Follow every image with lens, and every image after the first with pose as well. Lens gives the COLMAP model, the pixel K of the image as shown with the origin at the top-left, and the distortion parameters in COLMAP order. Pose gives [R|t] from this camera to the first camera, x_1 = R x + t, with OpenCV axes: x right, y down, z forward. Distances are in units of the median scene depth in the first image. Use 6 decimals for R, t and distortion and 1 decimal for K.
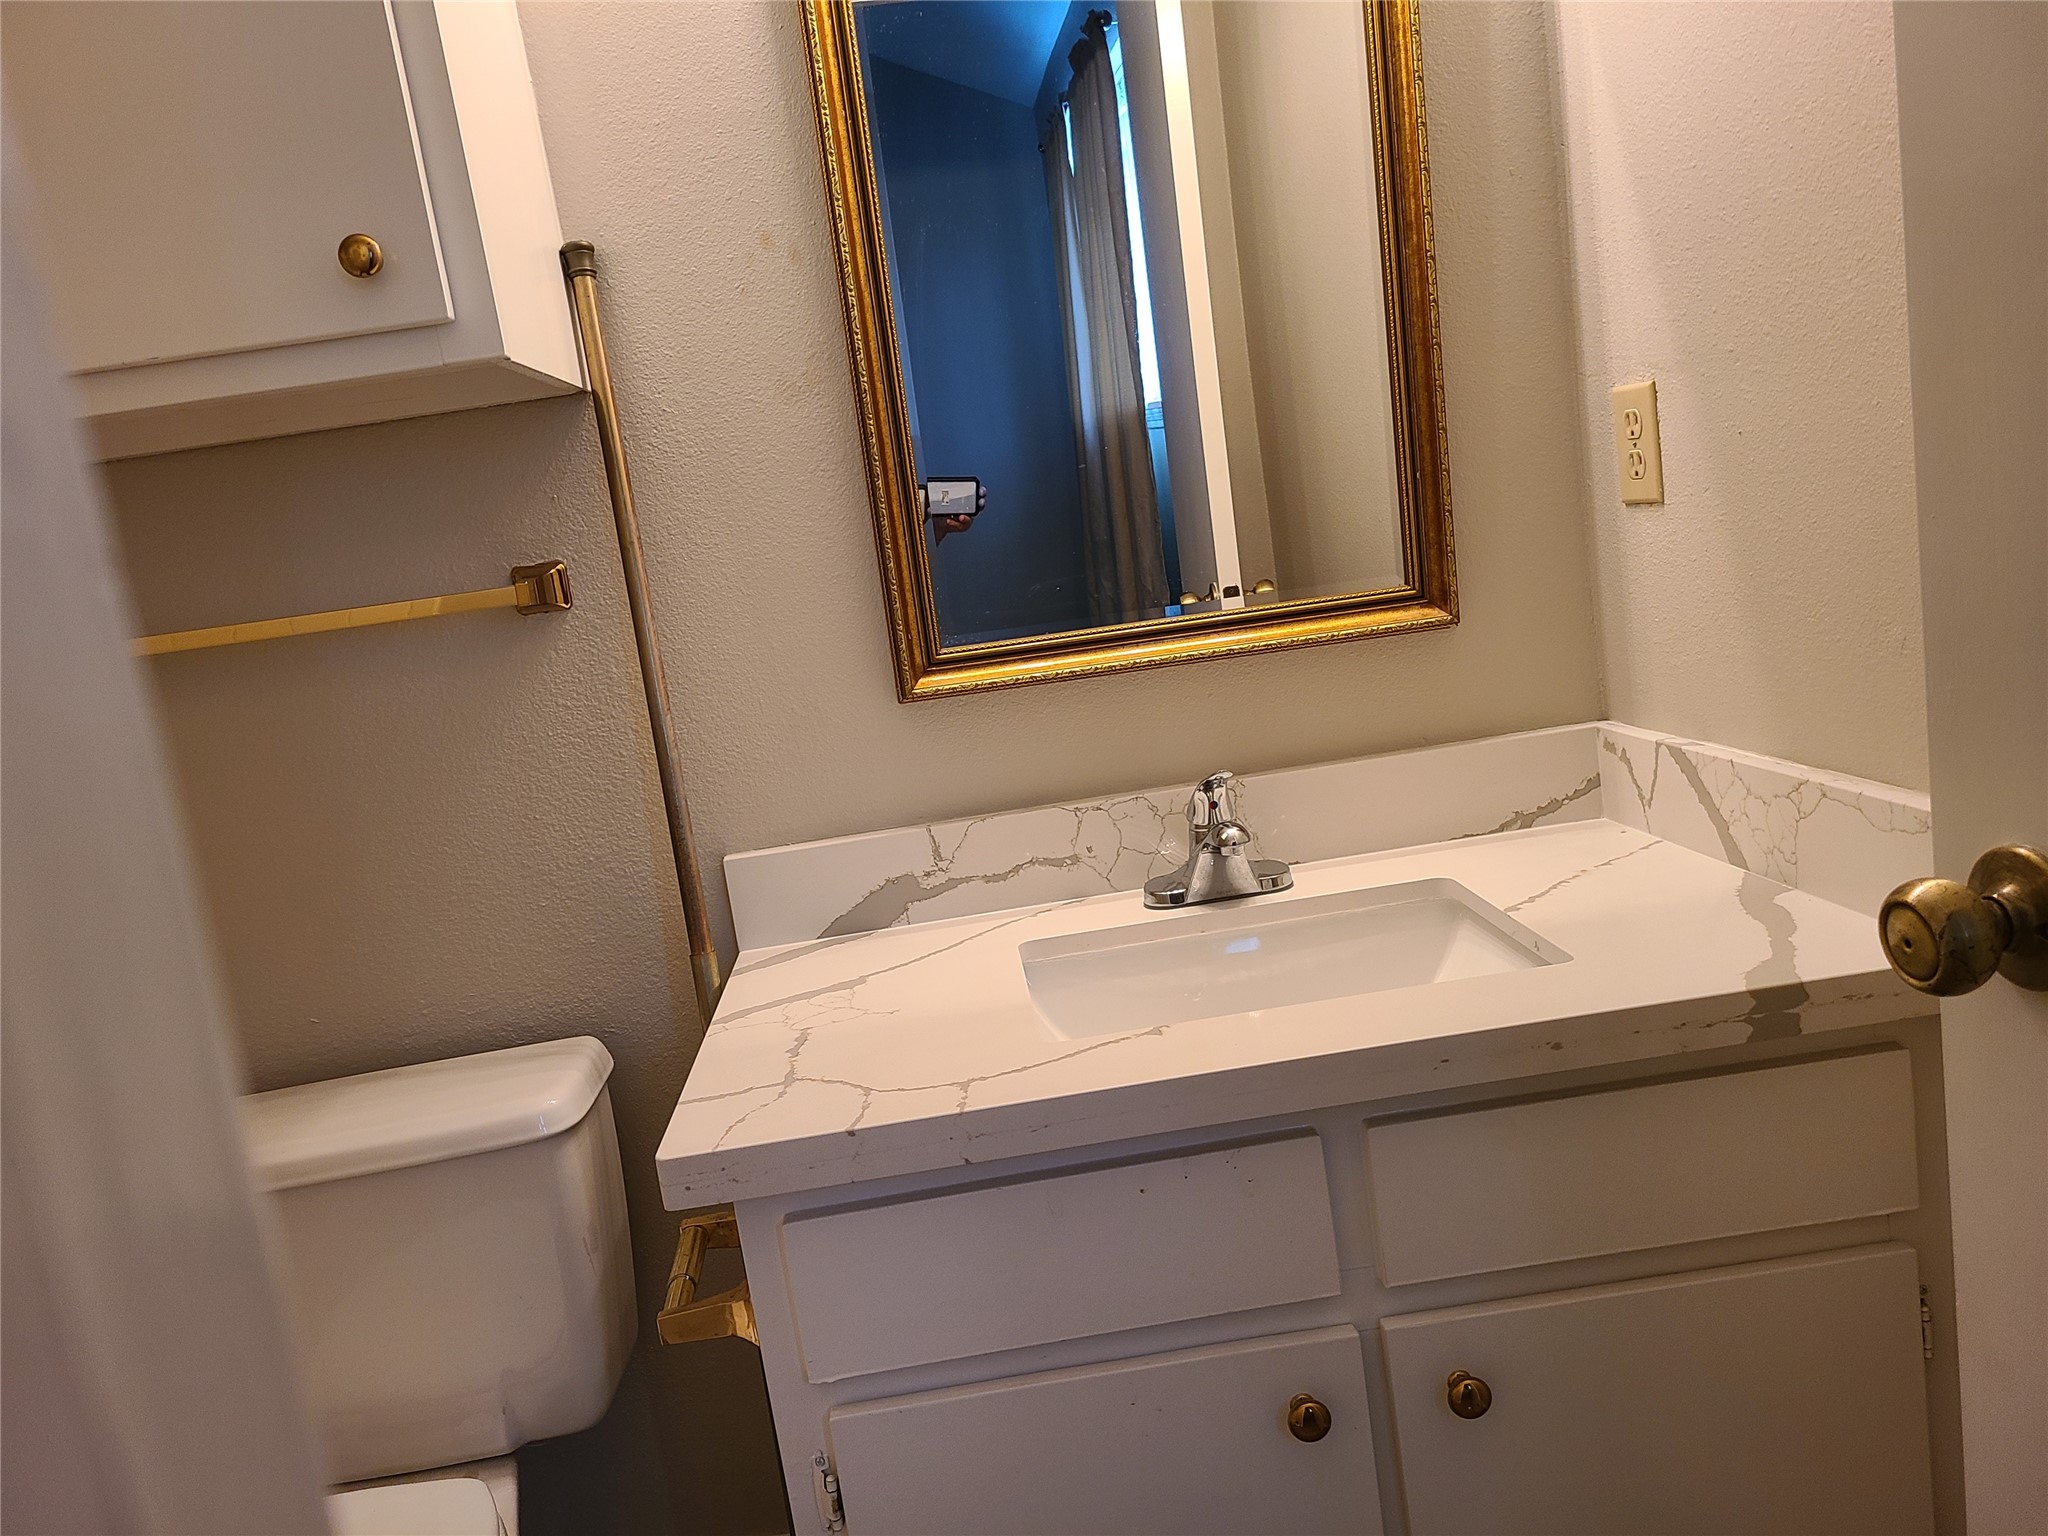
lens RADIAL K [[1527.6, 0, 1021.1], [0, 1527.6, 766.9], [0, 0, 1]] dist [0.034405, -0.028693]
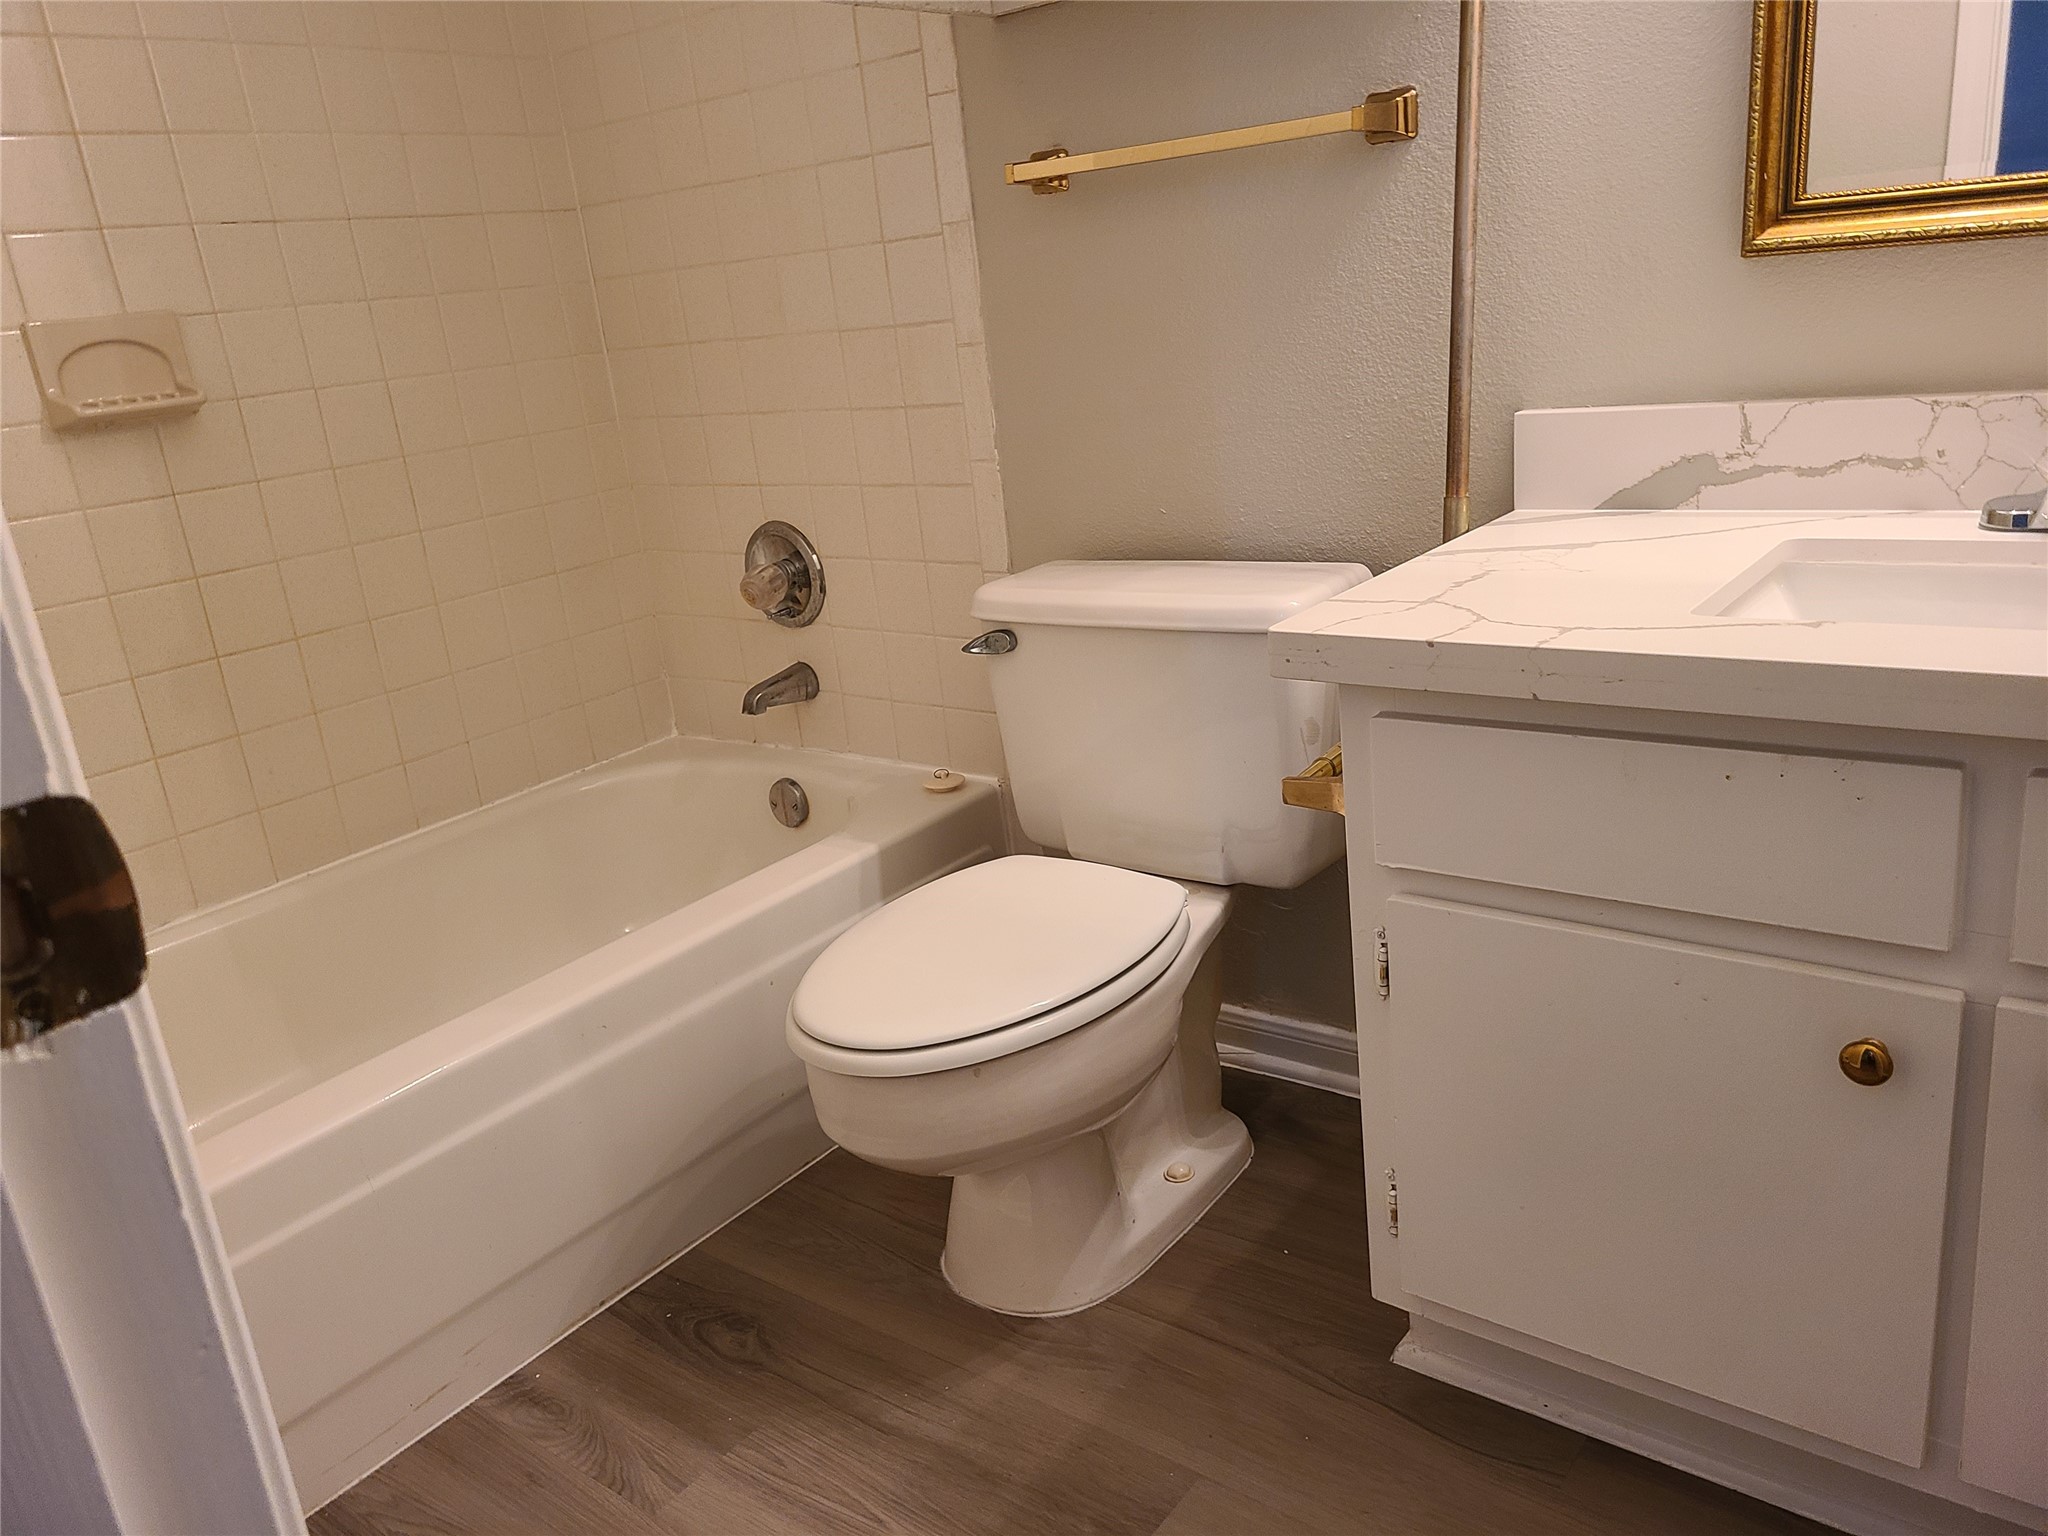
lens RADIAL K [[1527.6, 0, 1019.3], [0, 1527.6, 779.1], [0, 0, 1]] dist [0.034405, -0.028693]
pose [[0.765534, 0.260205, -0.588431, 0.207848], [-0.105028, 0.952843, 0.284709, 0.037076], [0.634765, -0.156153, 0.756763, 0.002894]]
